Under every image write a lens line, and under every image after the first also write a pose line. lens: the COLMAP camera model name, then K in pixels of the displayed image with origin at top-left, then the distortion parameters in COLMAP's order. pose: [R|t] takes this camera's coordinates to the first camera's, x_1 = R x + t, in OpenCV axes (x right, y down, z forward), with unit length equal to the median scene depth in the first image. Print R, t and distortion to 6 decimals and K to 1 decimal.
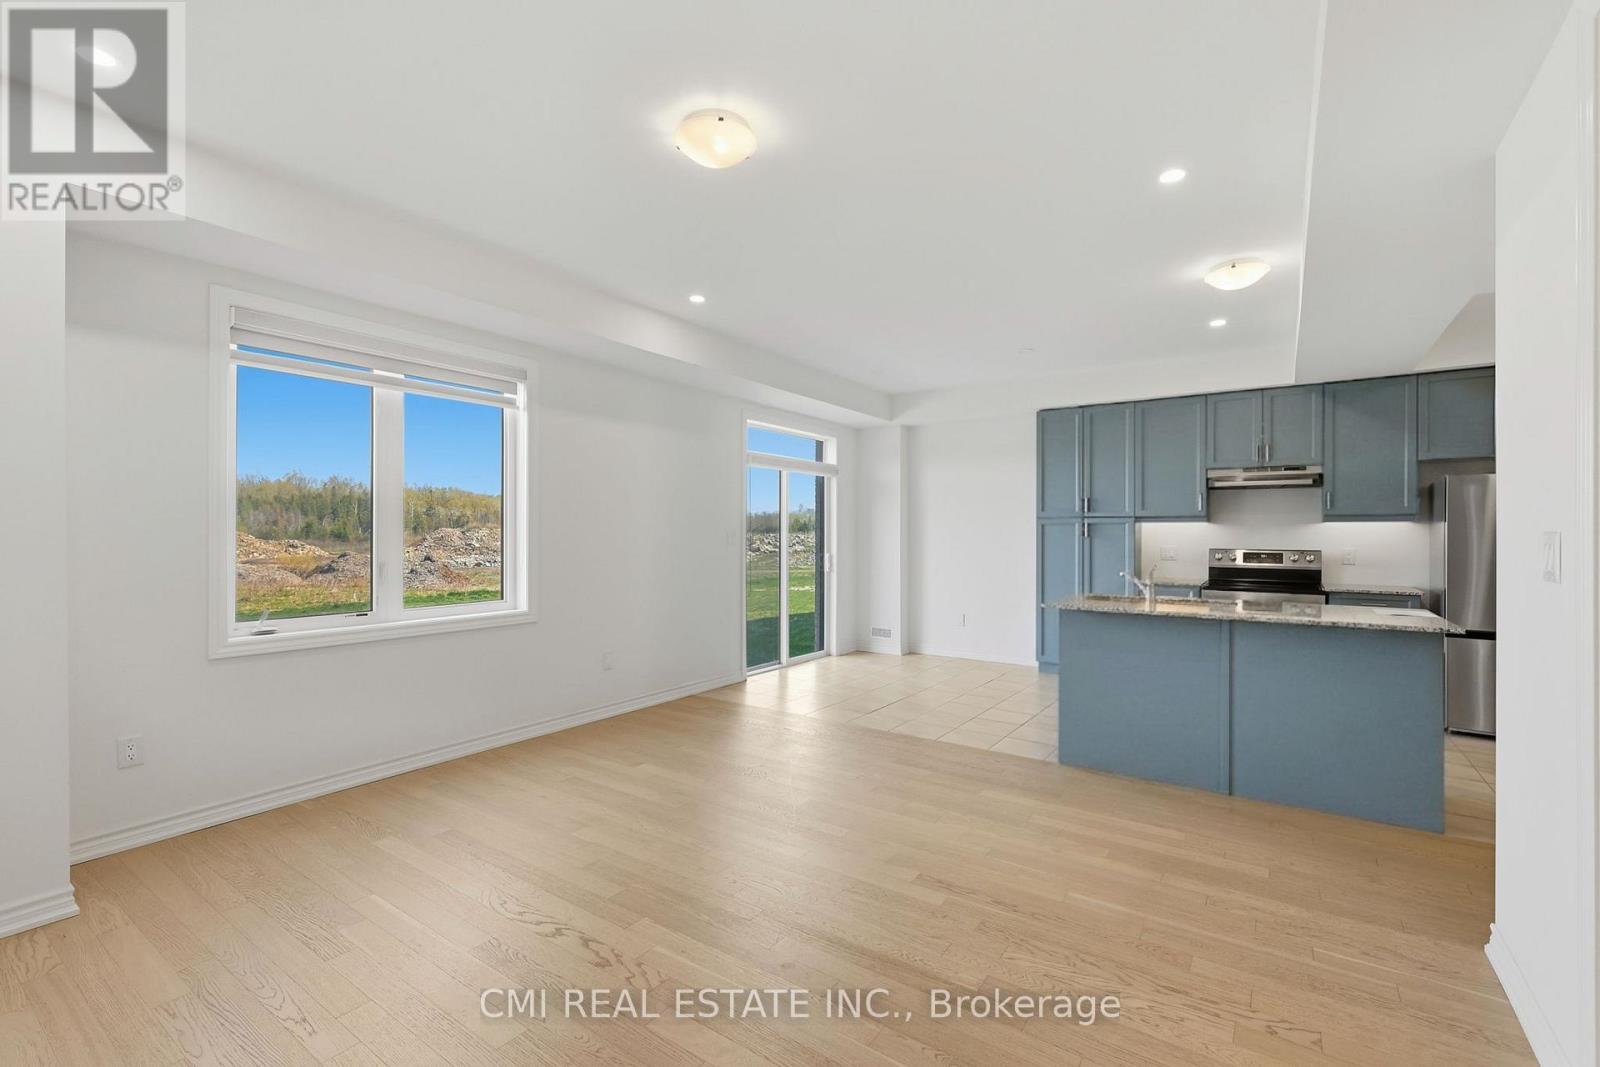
lens RADIAL K [[700.8, 0, 794.4], [0, 700.8, 532.6], [0, 0, 1]] dist [0.001210, 0.000308]
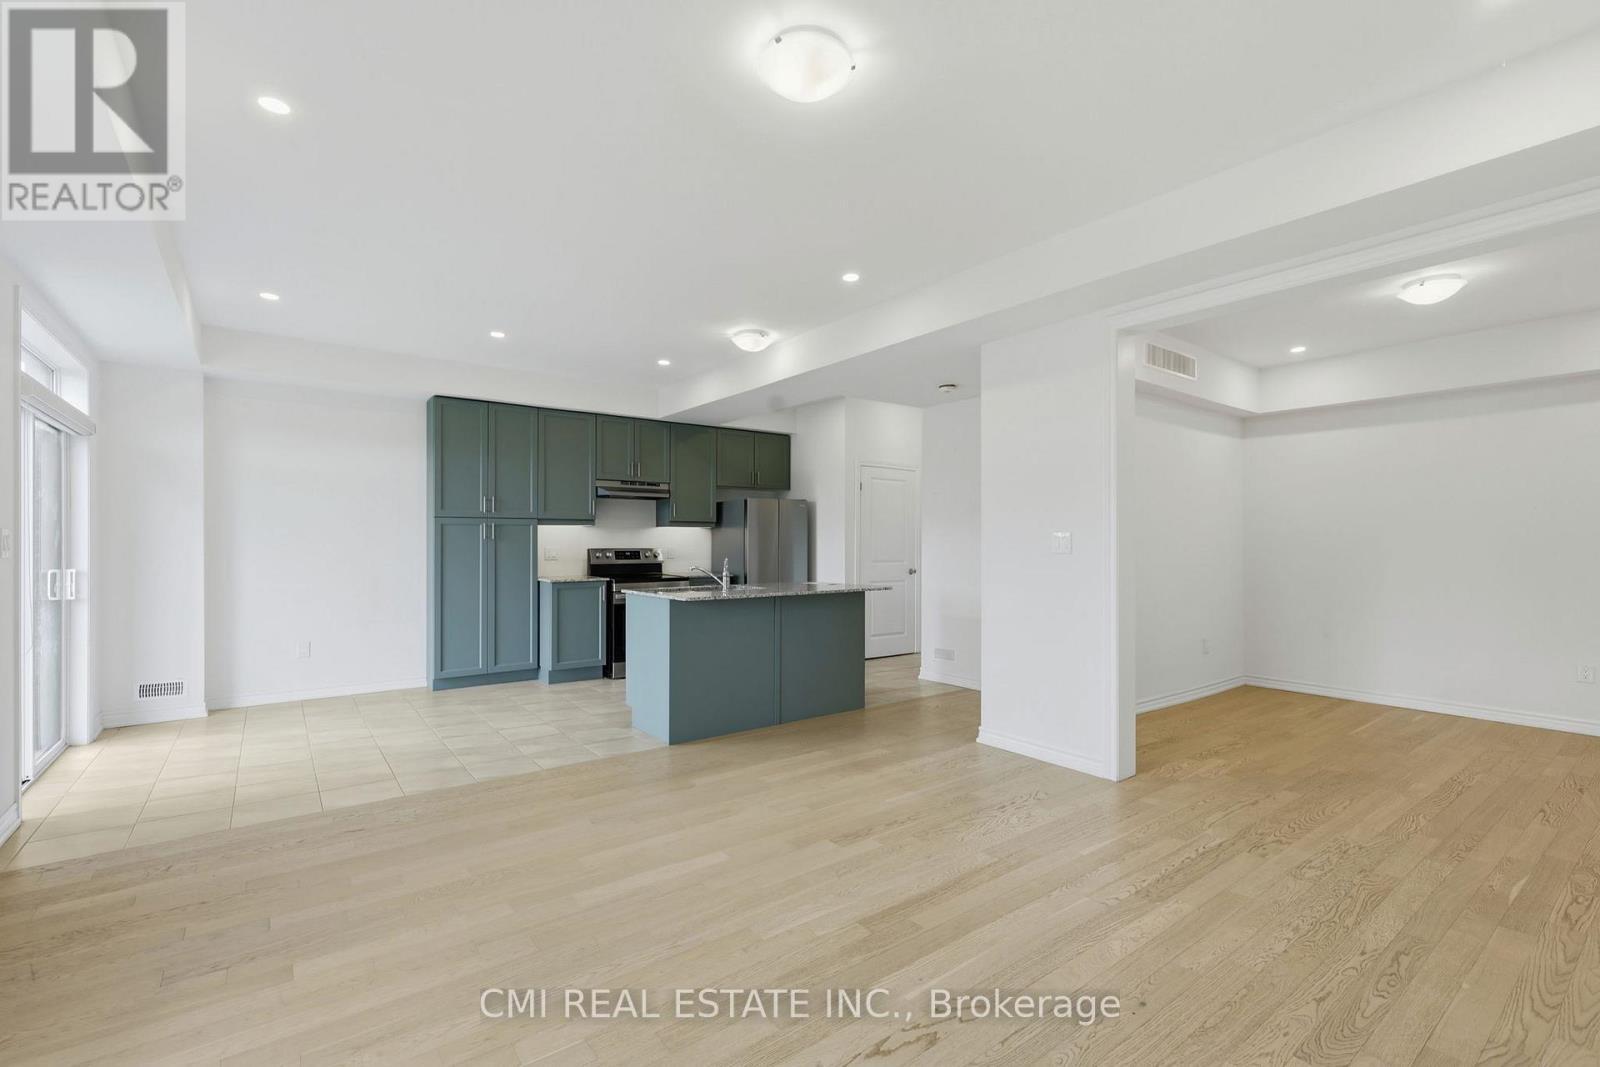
lens RADIAL K [[707.7, 0, 798.8], [0, 707.7, 540.6], [0, 0, 1]] dist [0.001816, 0.000396]
pose [[0.312034, -0.004512, 0.950060, -0.445066], [0.001588, 0.999990, 0.004228, 0.006191], [-0.950070, 0.000190, 0.312038, 0.350517]]
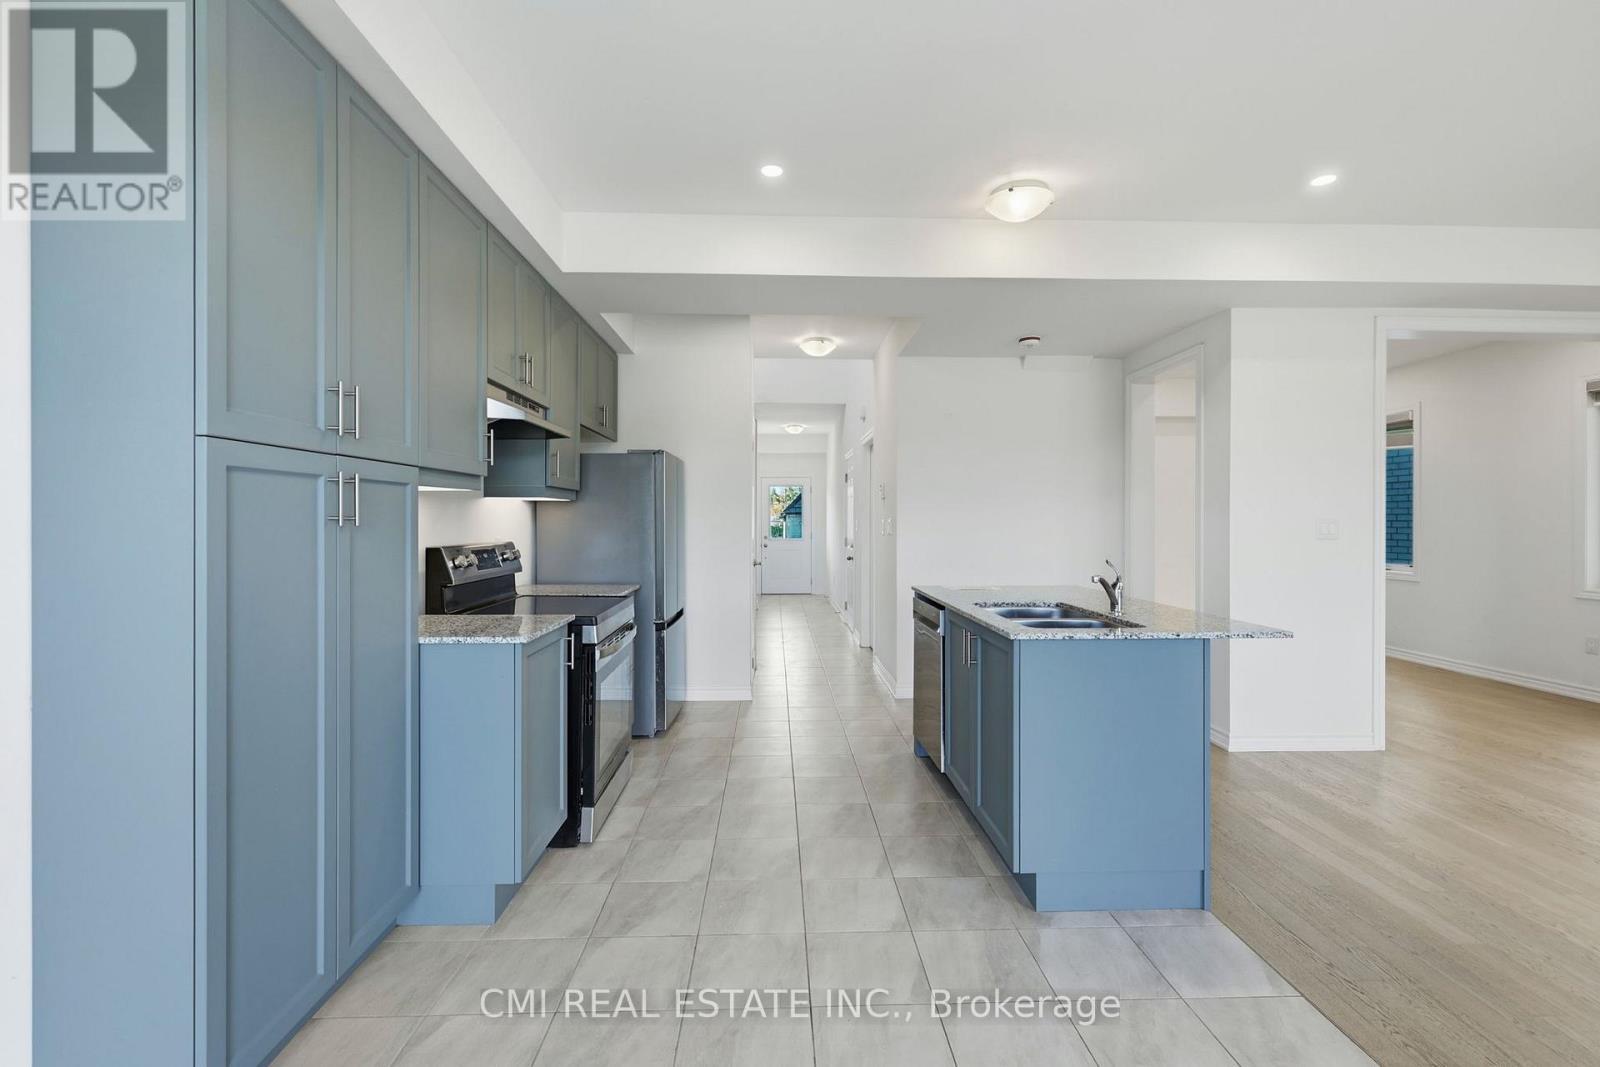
lens RADIAL K [[700.8, 0, 794.4], [0, 700.8, 532.6], [0, 0, 1]] dist [0.001210, 0.000308]
pose [[-0.599419, -0.005969, 0.800413, 0.089790], [-0.001237, 0.999978, 0.006531, 0.011718], [-0.800434, 0.002924, -0.599414, 1.203659]]
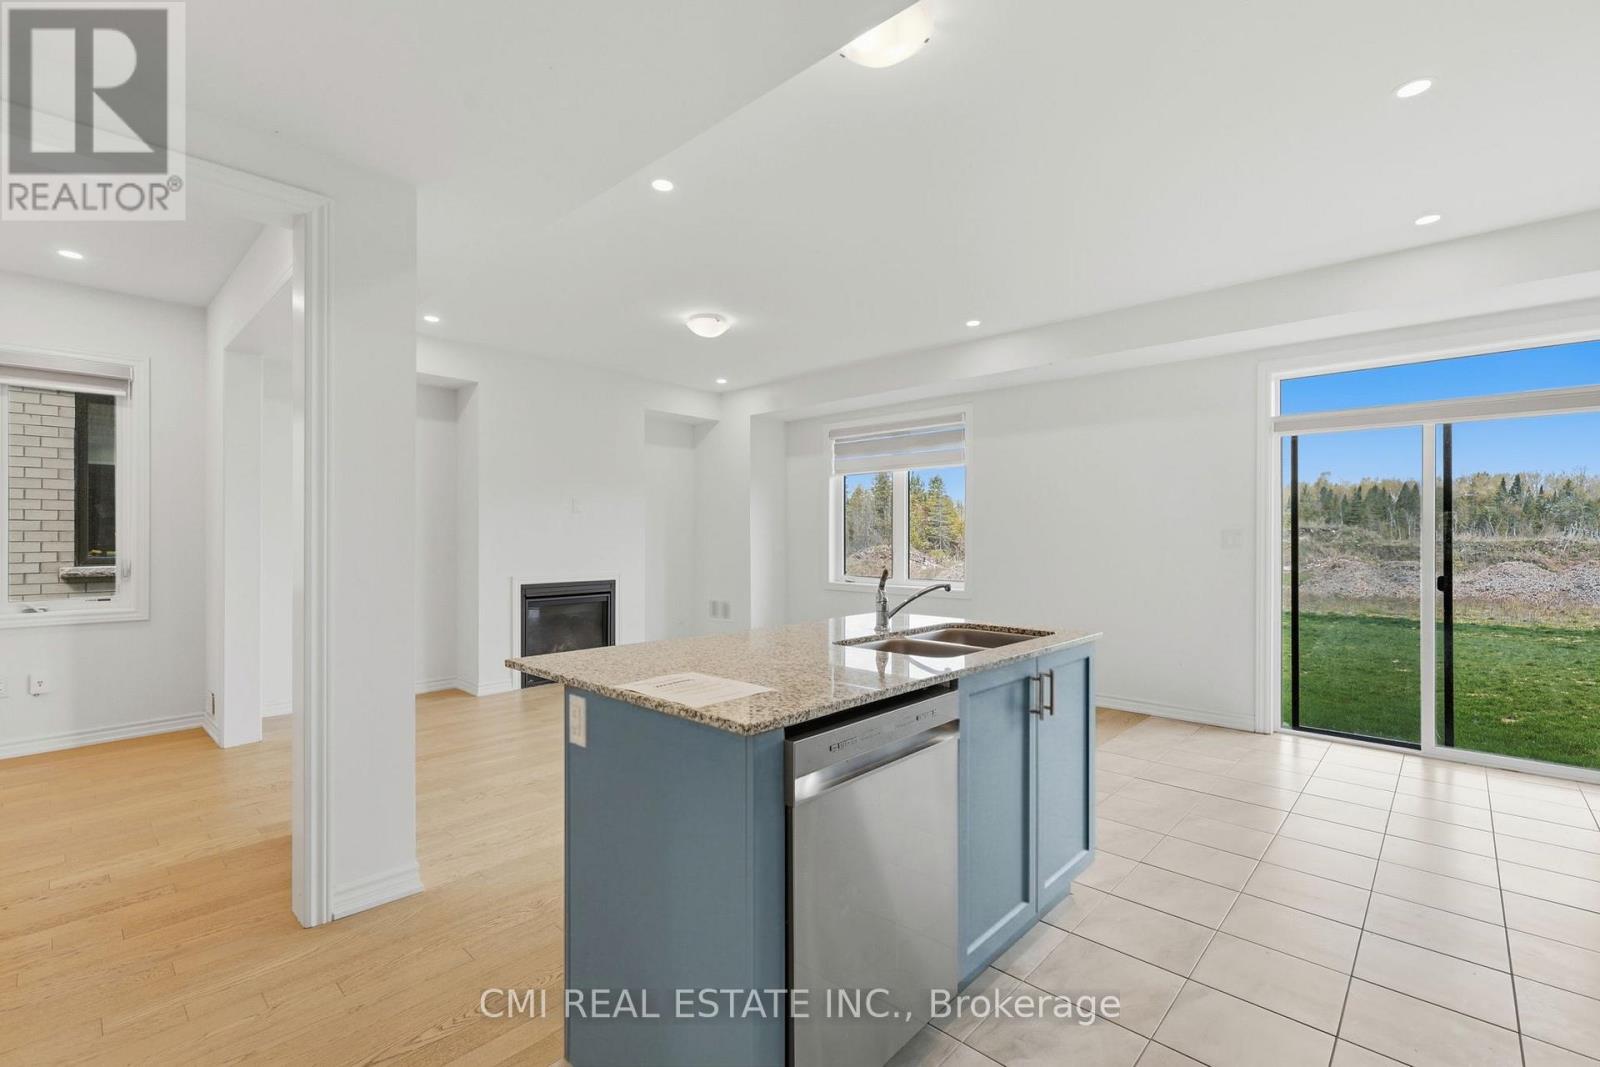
lens RADIAL K [[696.8, 0, 801.6], [0, 696.8, 537.9], [0, 0, 1]] dist [0.001256, 0.000221]
pose [[-0.135895, -0.004251, -0.990714, 0.827964], [-0.002155, 0.999990, -0.003995, 0.013676], [0.990721, 0.001592, -0.135903, 0.721463]]
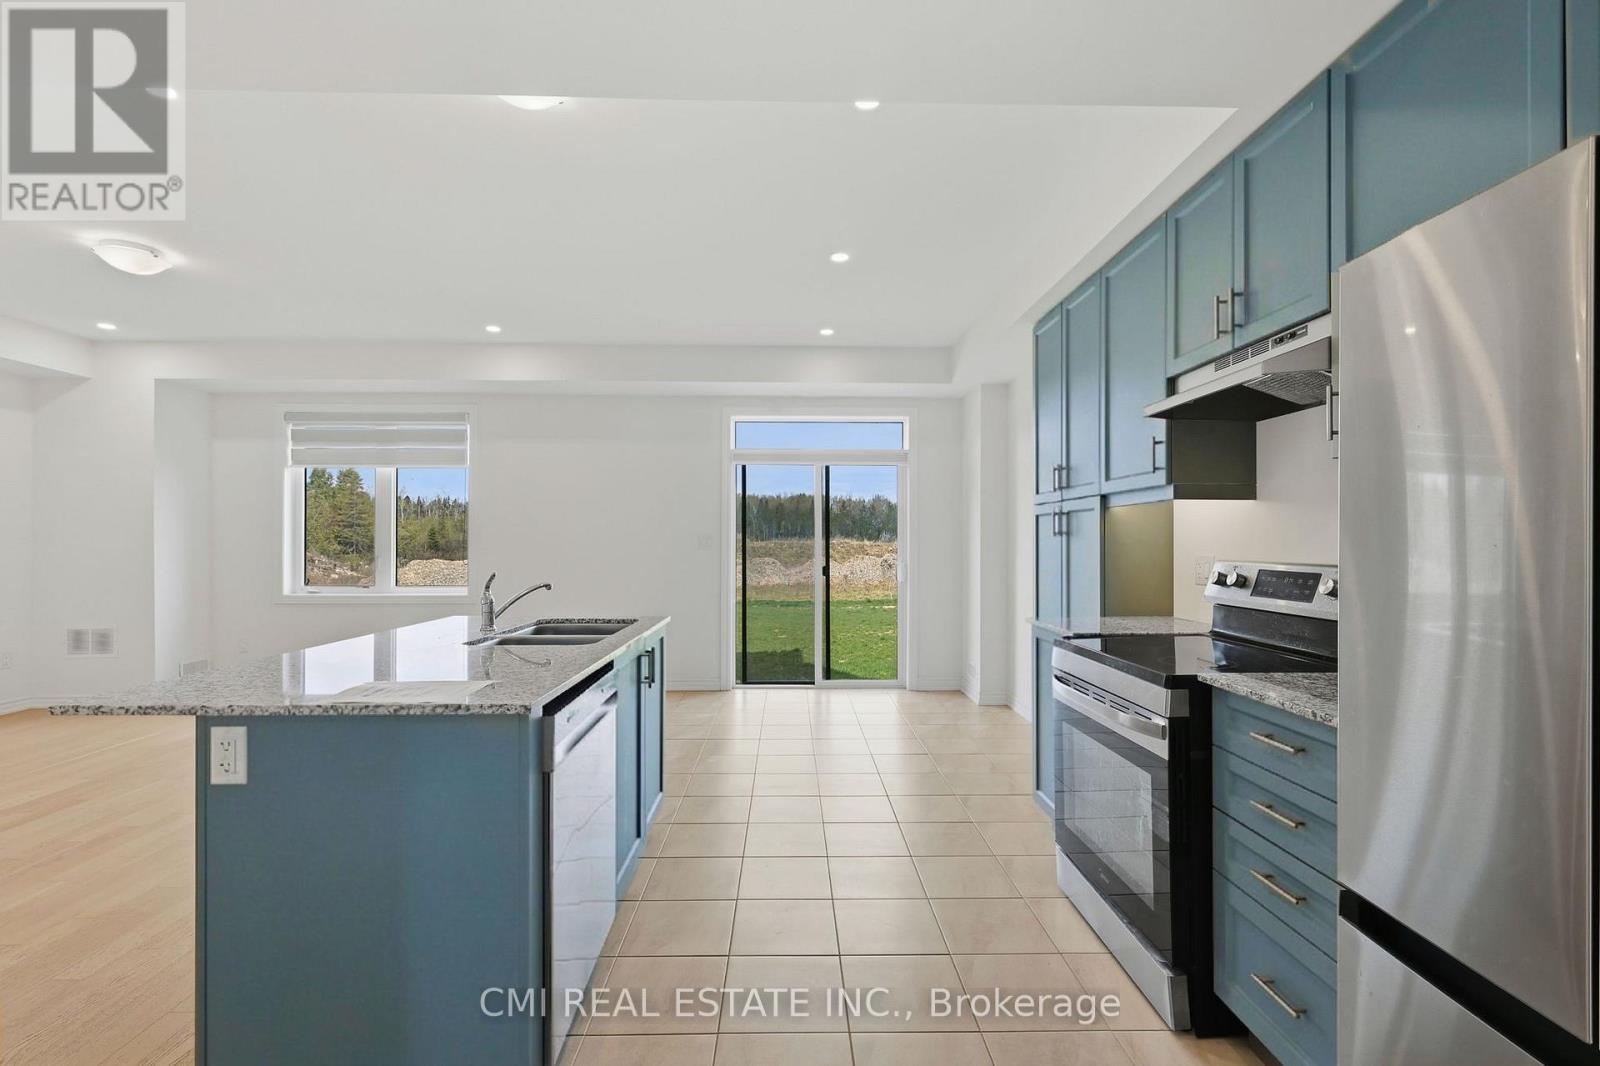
lens RADIAL K [[700.8, 0, 794.4], [0, 700.8, 532.1], [0, 0, 1]] dist [0.001210, 0.000308]
pose [[0.586131, -0.014331, -0.810089, 0.876730], [0.002330, 0.999869, -0.016002, 0.013650], [0.810213, 0.007492, 0.586088, 0.599764]]
